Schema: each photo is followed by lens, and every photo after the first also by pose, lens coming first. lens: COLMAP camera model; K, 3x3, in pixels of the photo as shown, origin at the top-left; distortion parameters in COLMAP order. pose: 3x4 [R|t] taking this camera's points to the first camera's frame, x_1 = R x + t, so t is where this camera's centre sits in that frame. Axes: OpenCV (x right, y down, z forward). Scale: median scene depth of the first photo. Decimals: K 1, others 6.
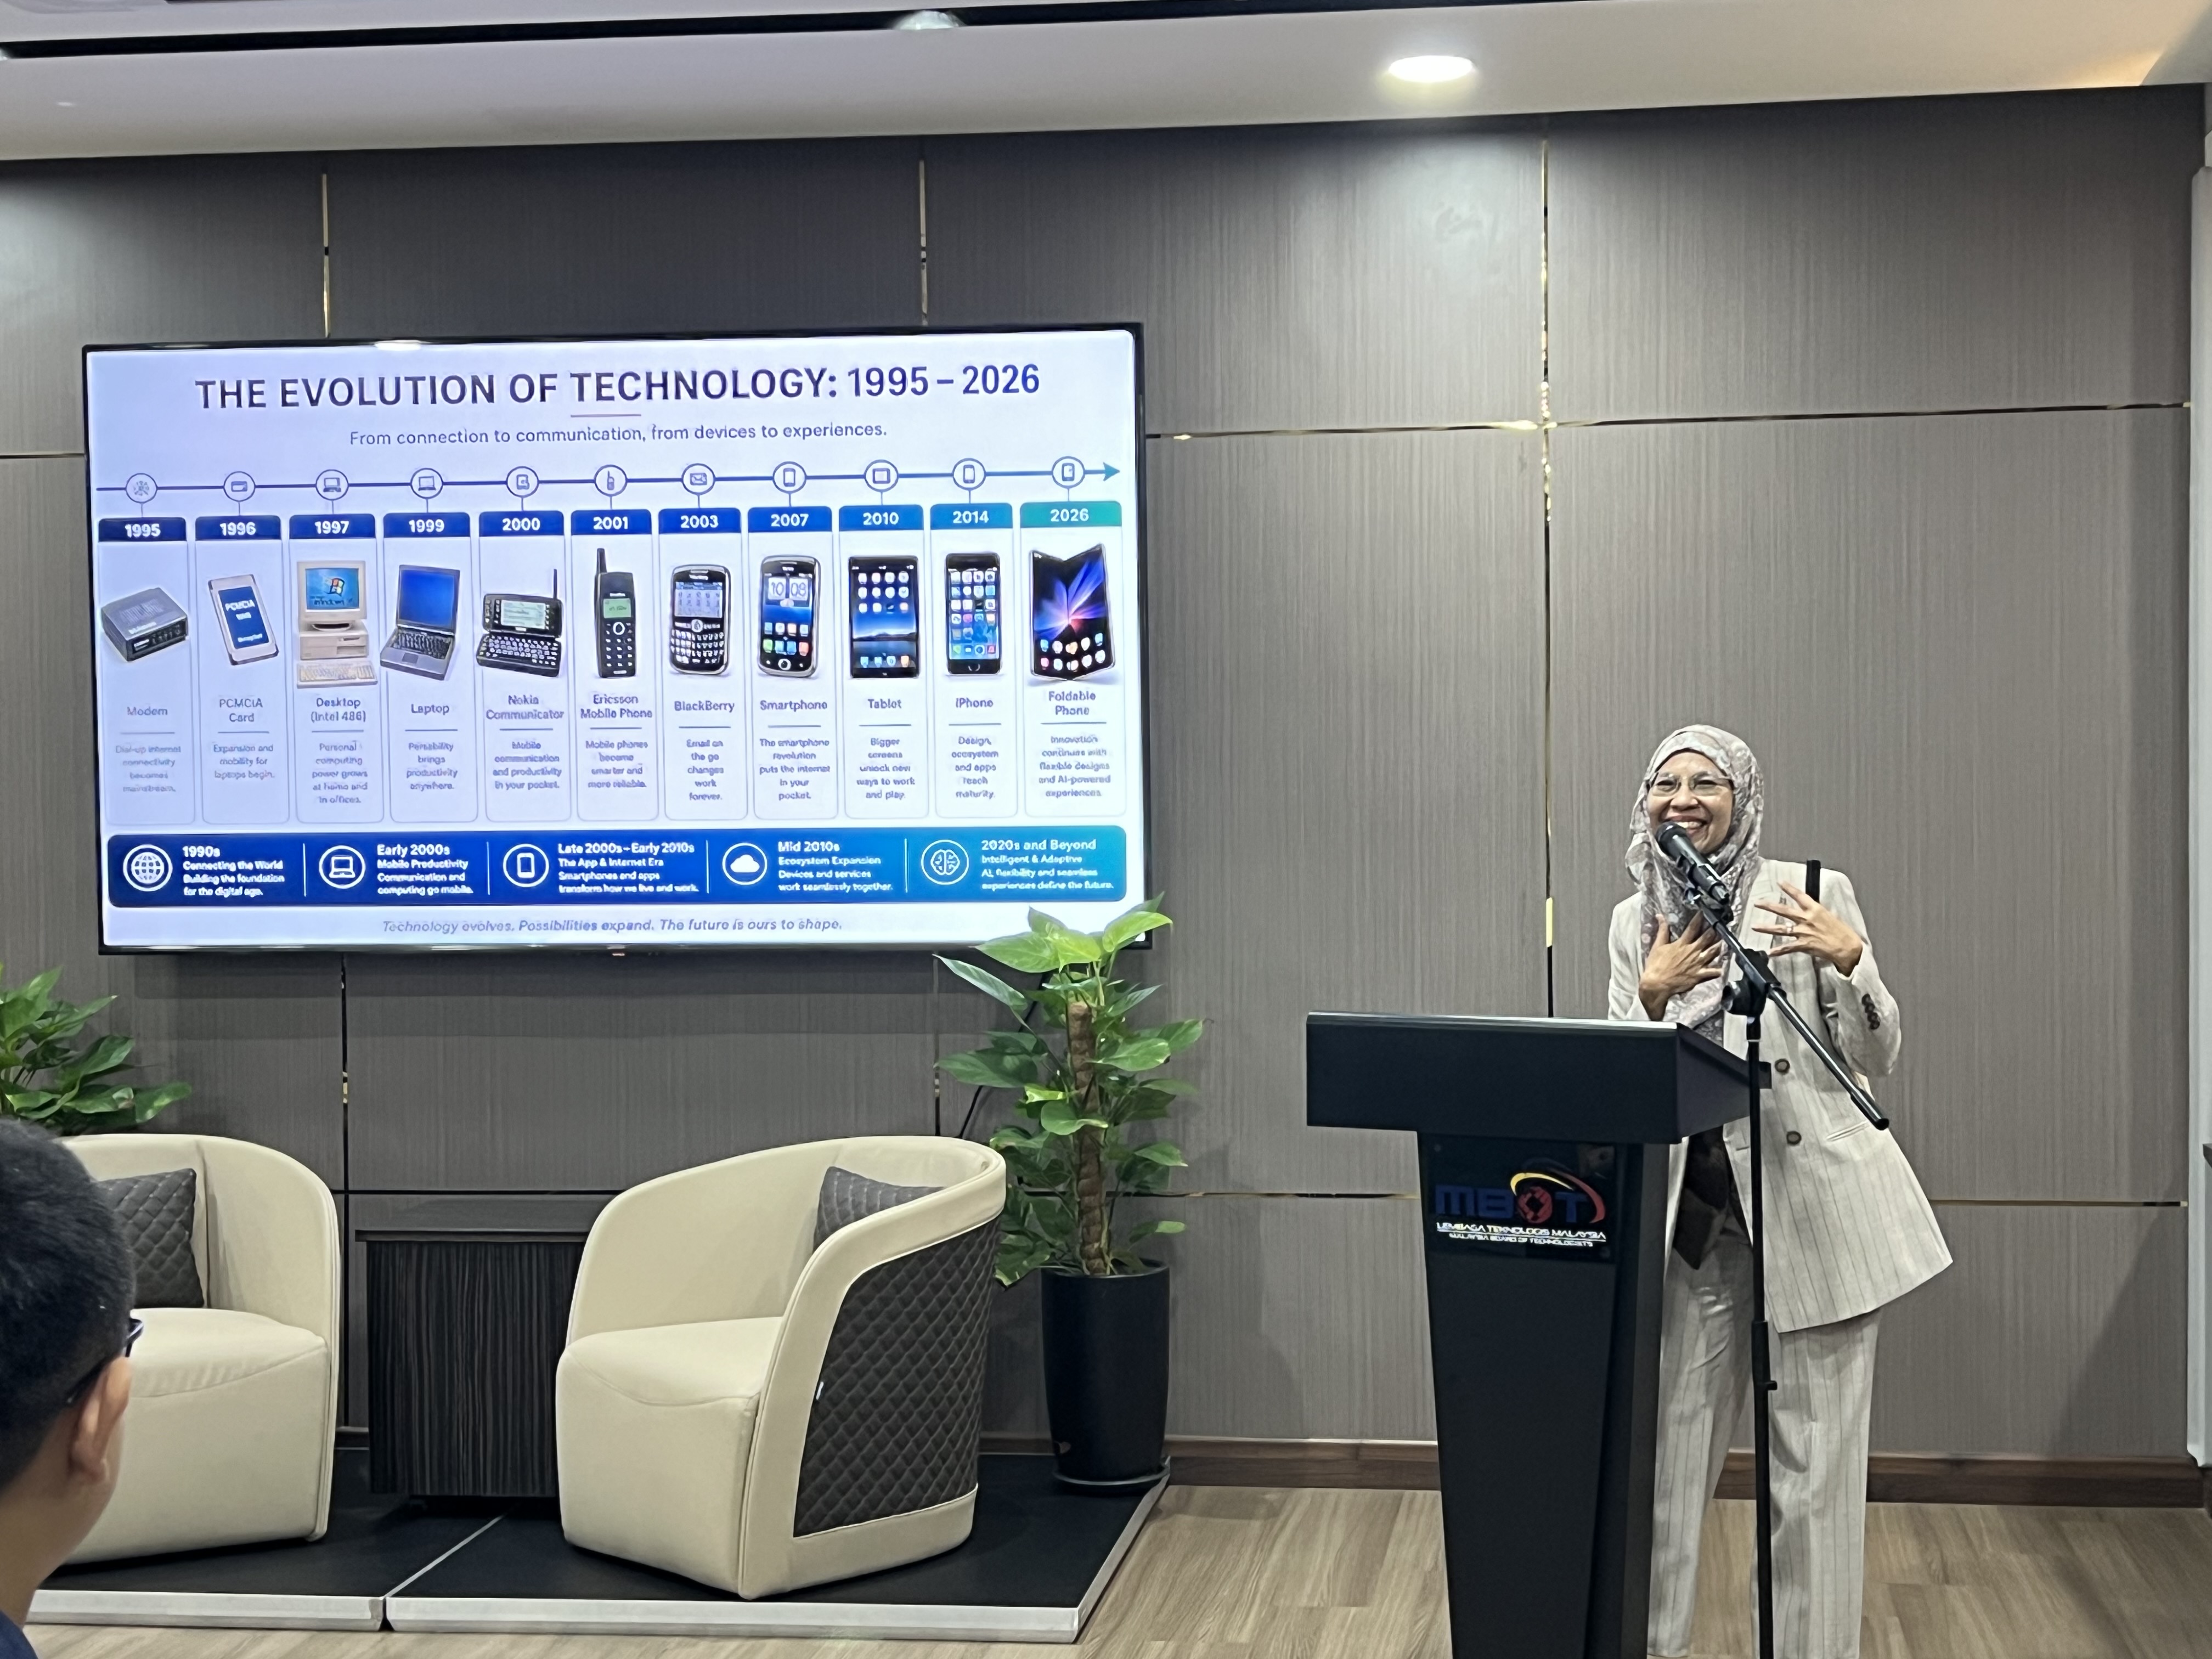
lens RADIAL K [[3116.7, 0, 1138.6], [0, 3116.7, 827.7], [0, 0, 1]] dist [0.012868, -0.012679]
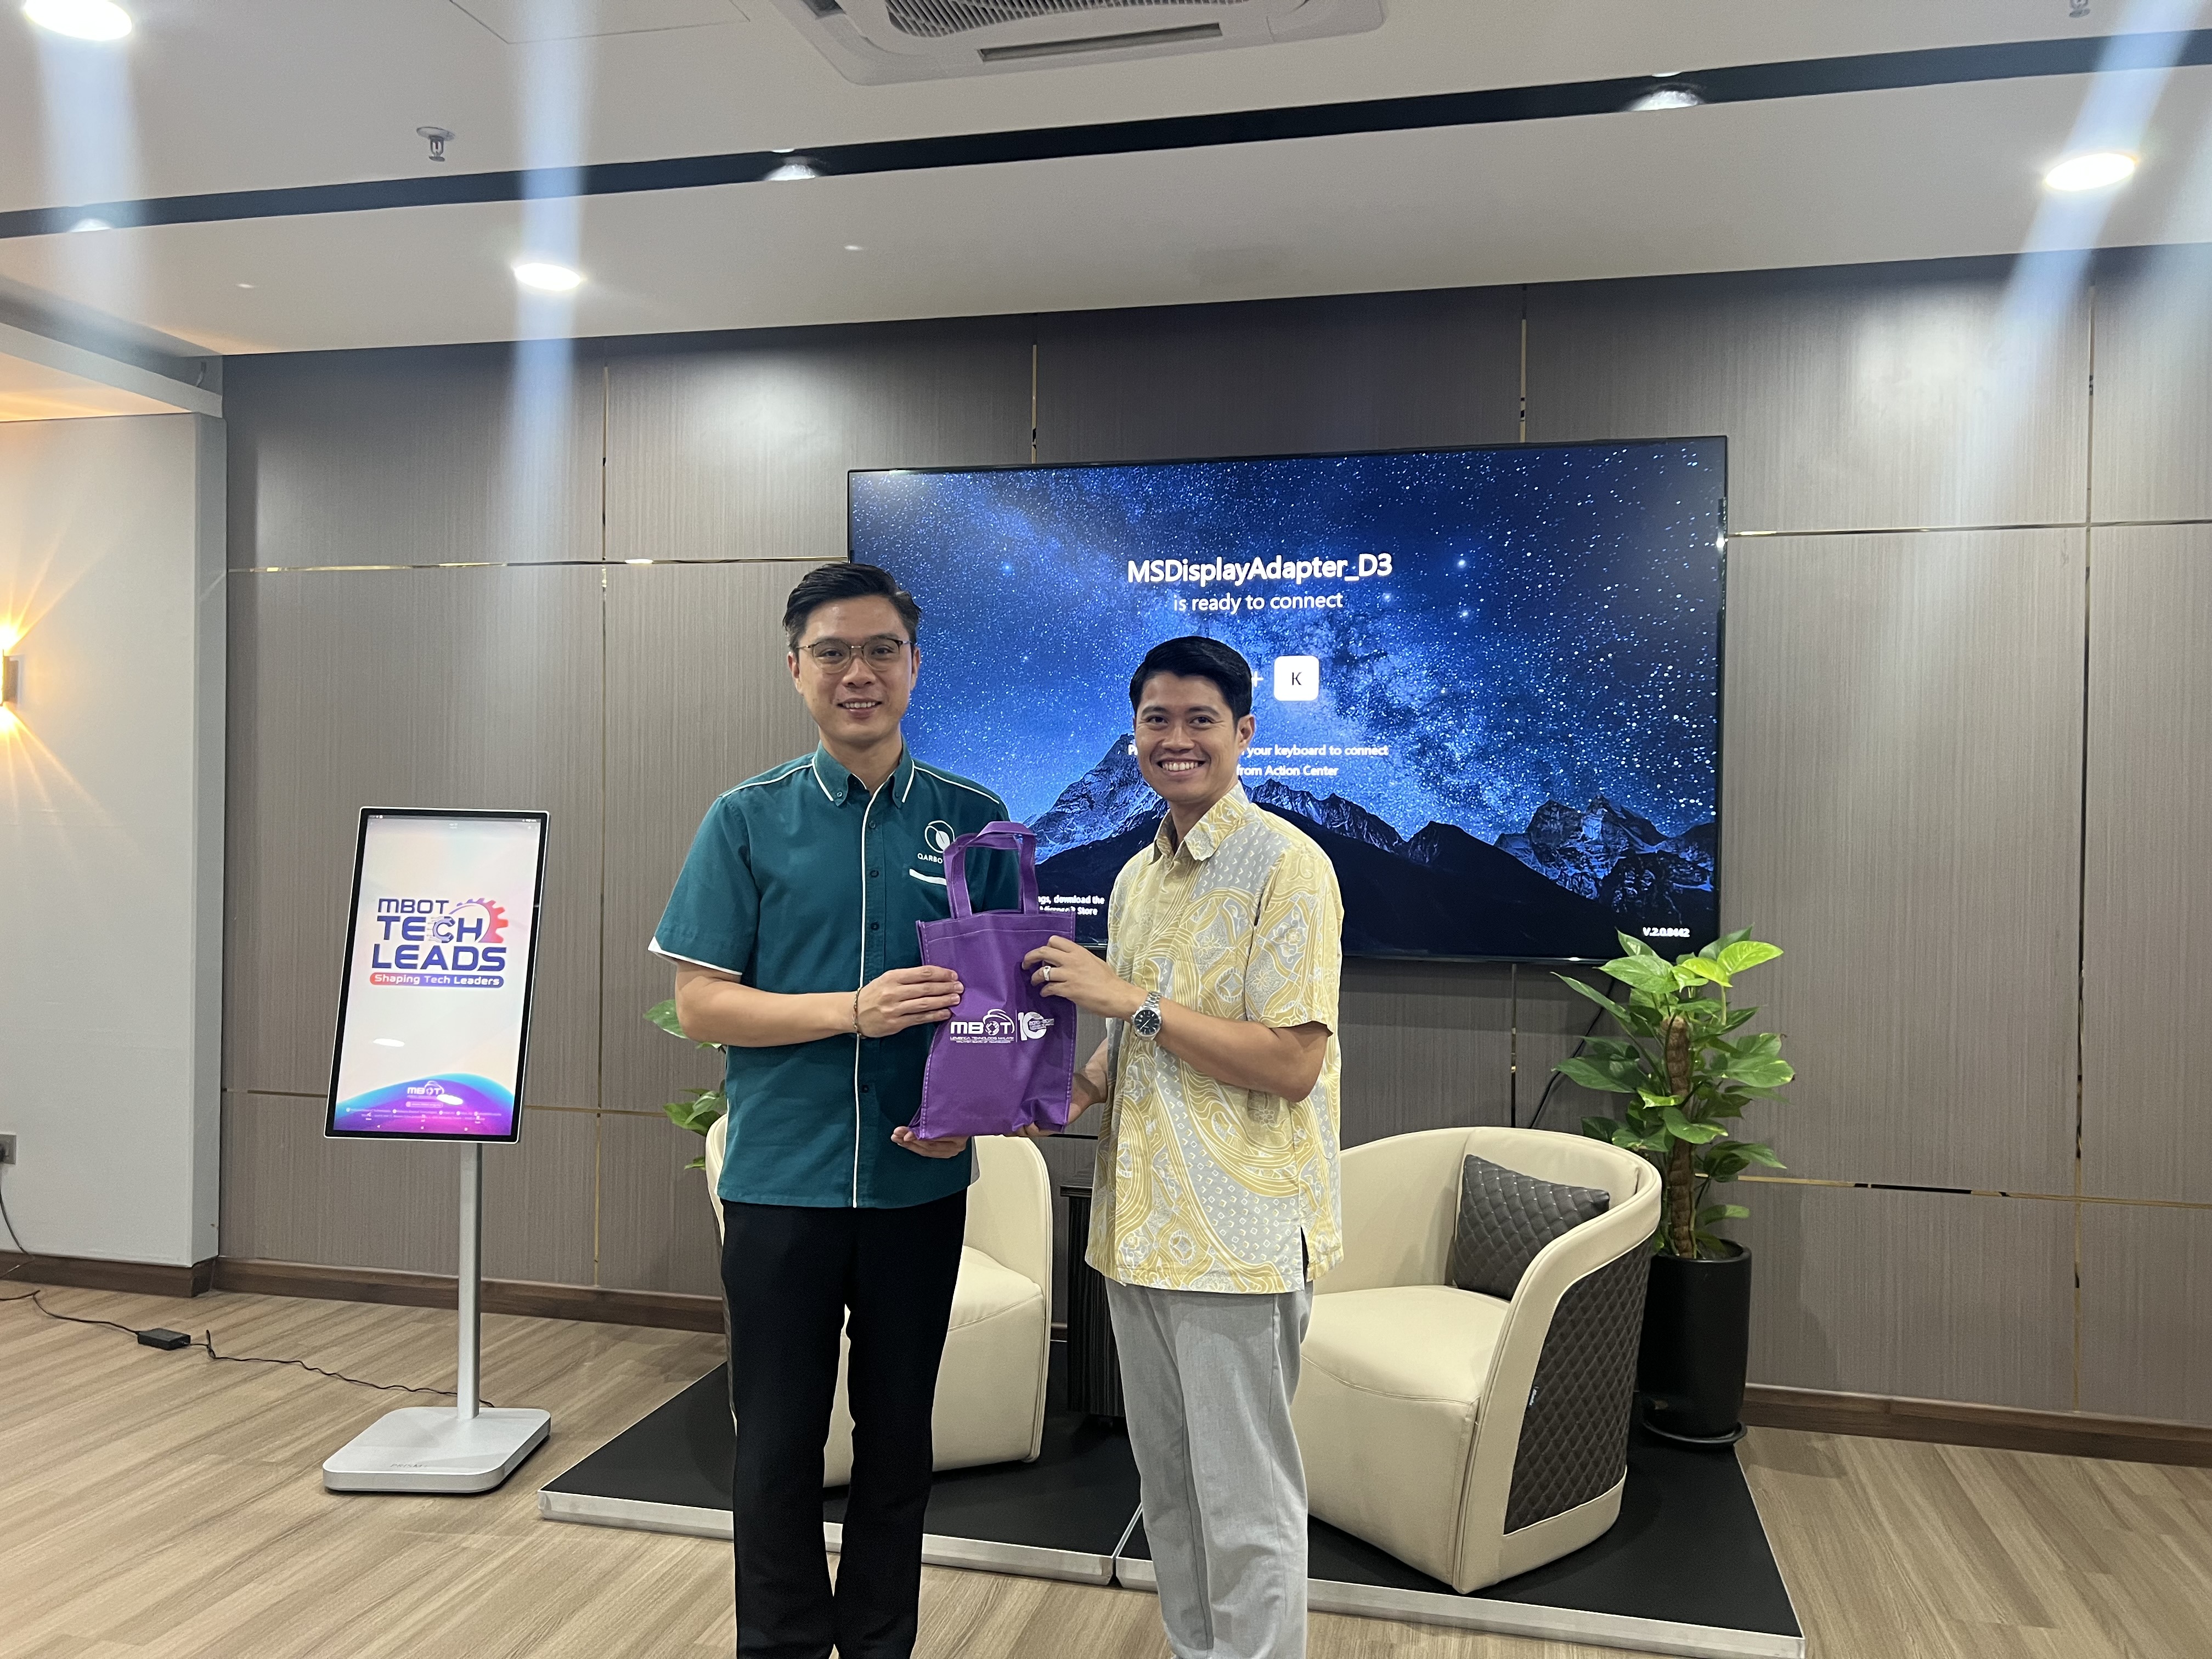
lens RADIAL K [[1663.1, 0, 1106.0], [0, 1663.1, 829.5], [0, 0, 1]] dist [0.091105, -0.272358]
pose [[0.991590, 0.023734, -0.127228, -0.152692], [-0.025642, 0.999582, -0.013380, 0.000099], [0.126857, 0.016530, 0.991783, 0.358980]]
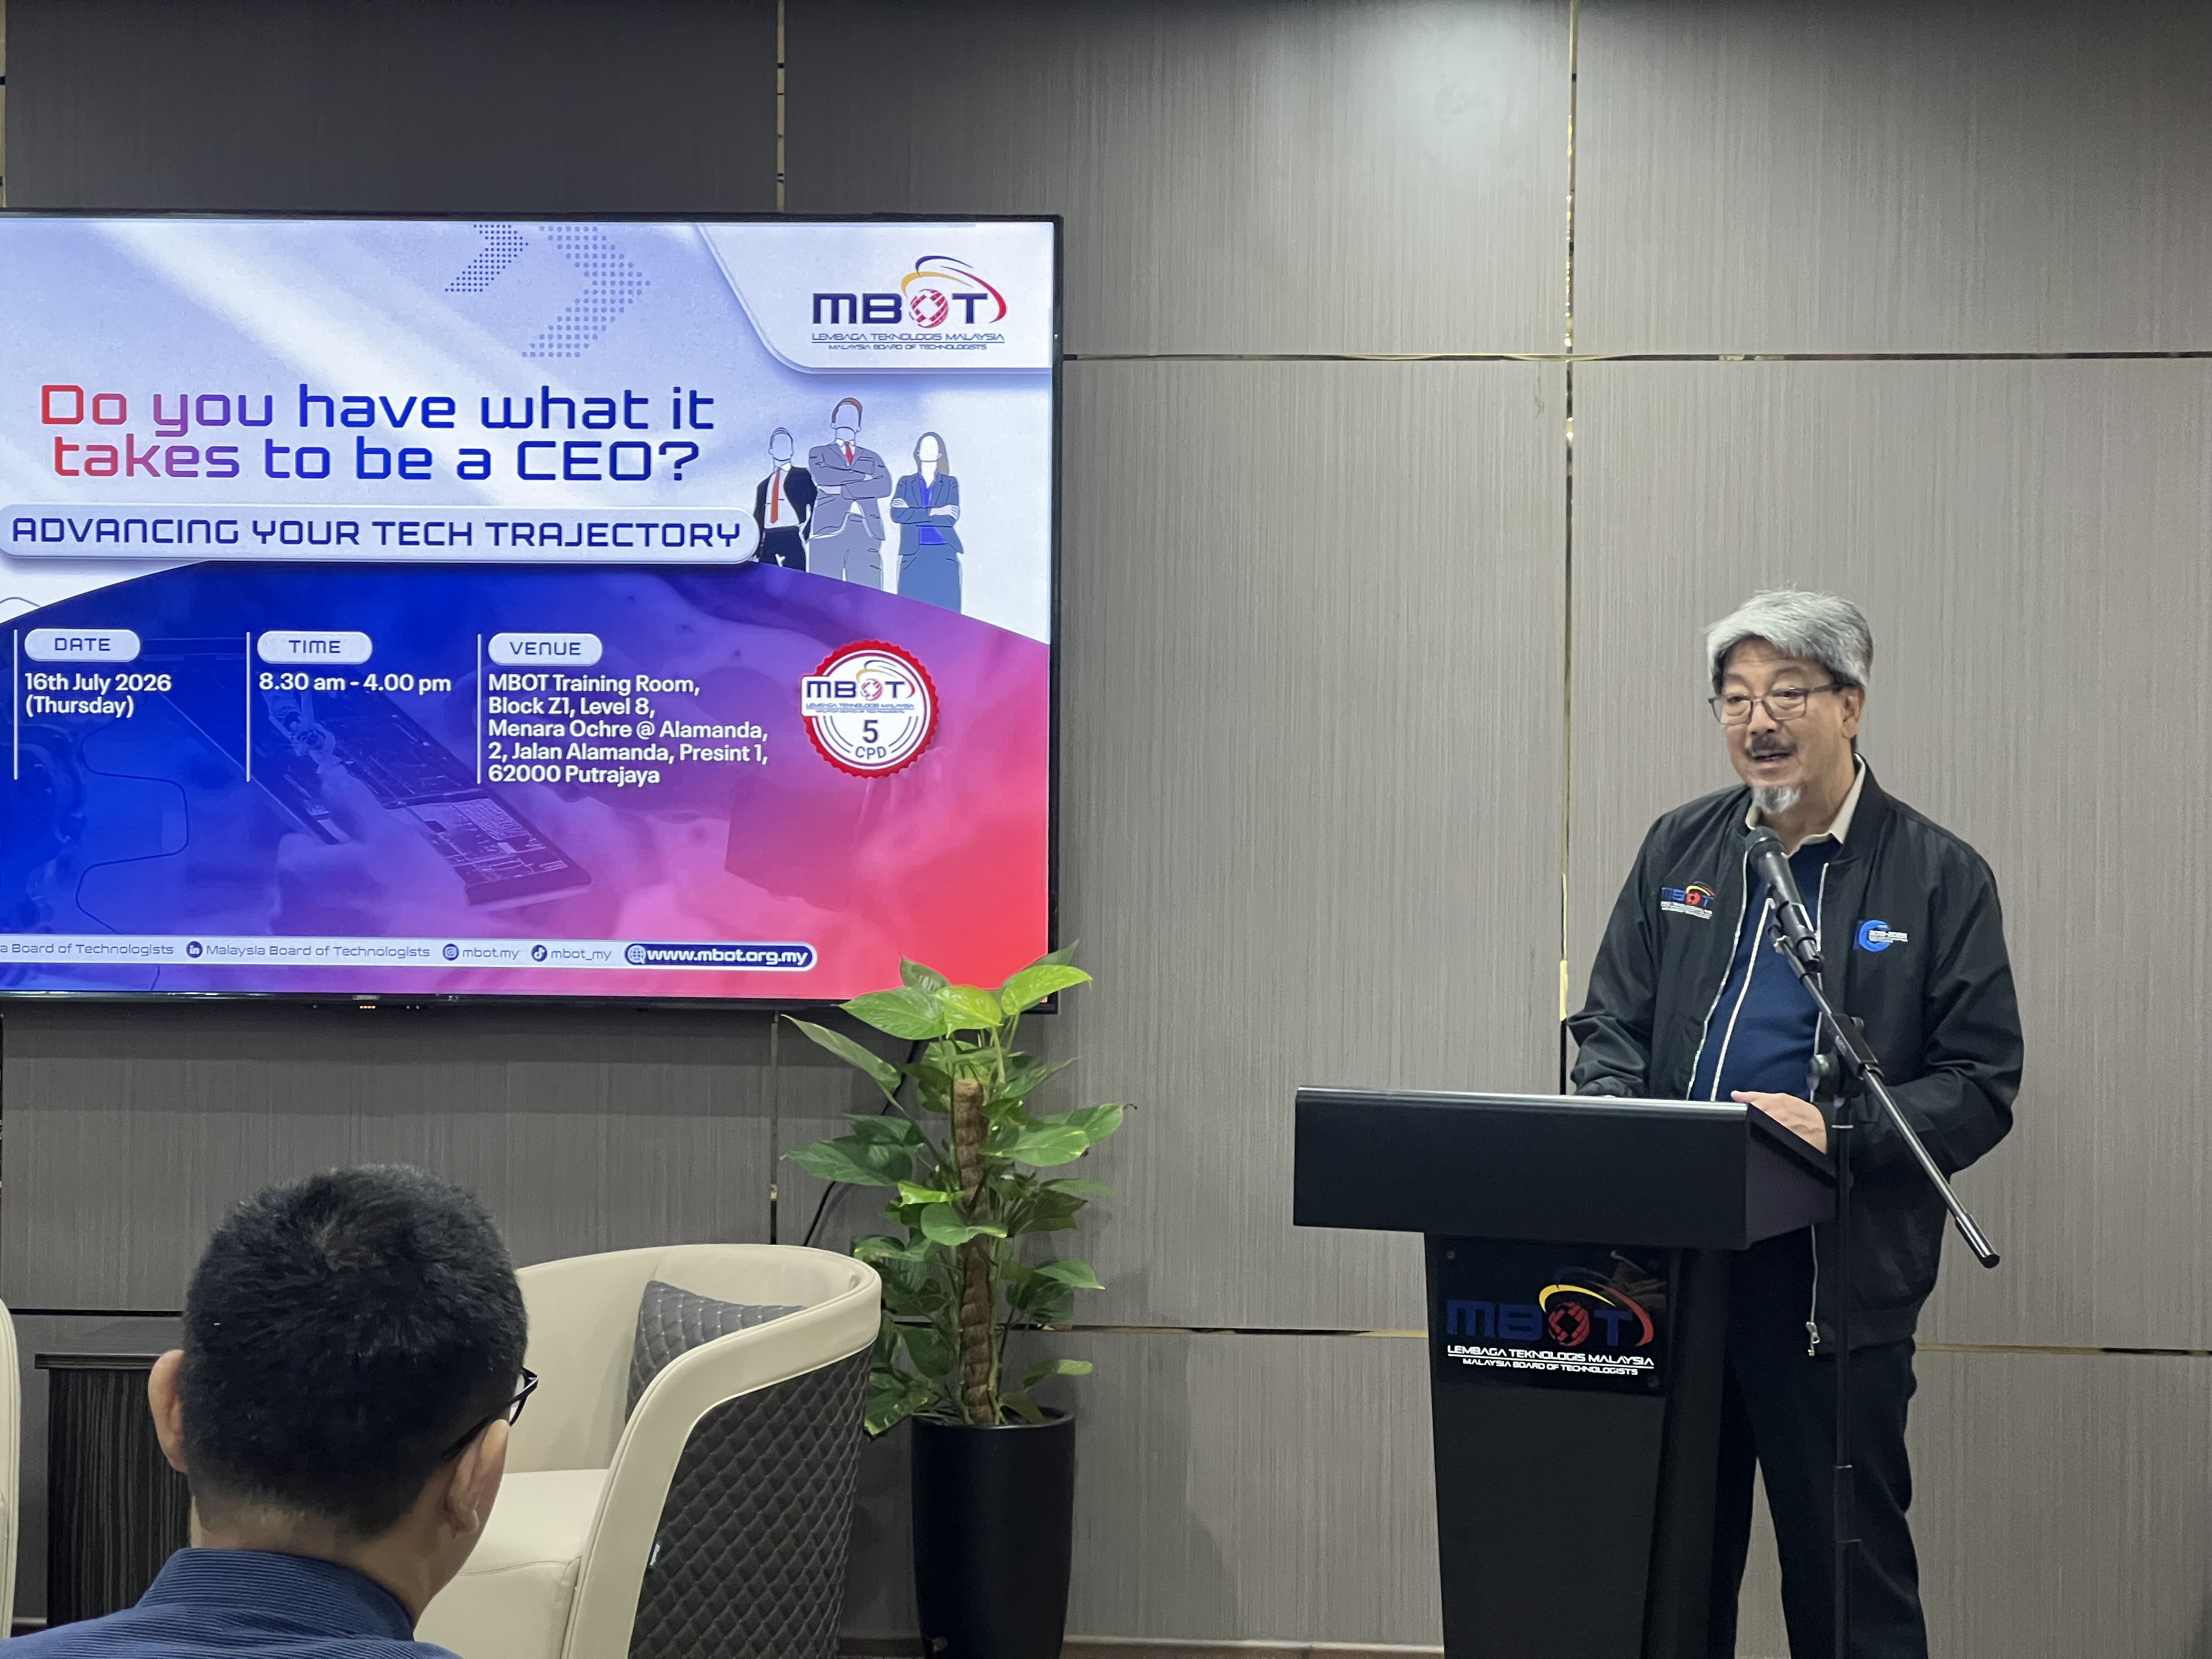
lens RADIAL K [[4455.1, 0, 1107.3], [0, 4455.1, 766.9], [0, 0, 1]] dist [-0.357337, 4.649797]
pose [[0.998766, 0.021089, 0.044962, -0.036071], [-0.020145, 0.999569, -0.021359, 0.000875], [-0.045393, 0.020427, 0.998760, -0.119161]]
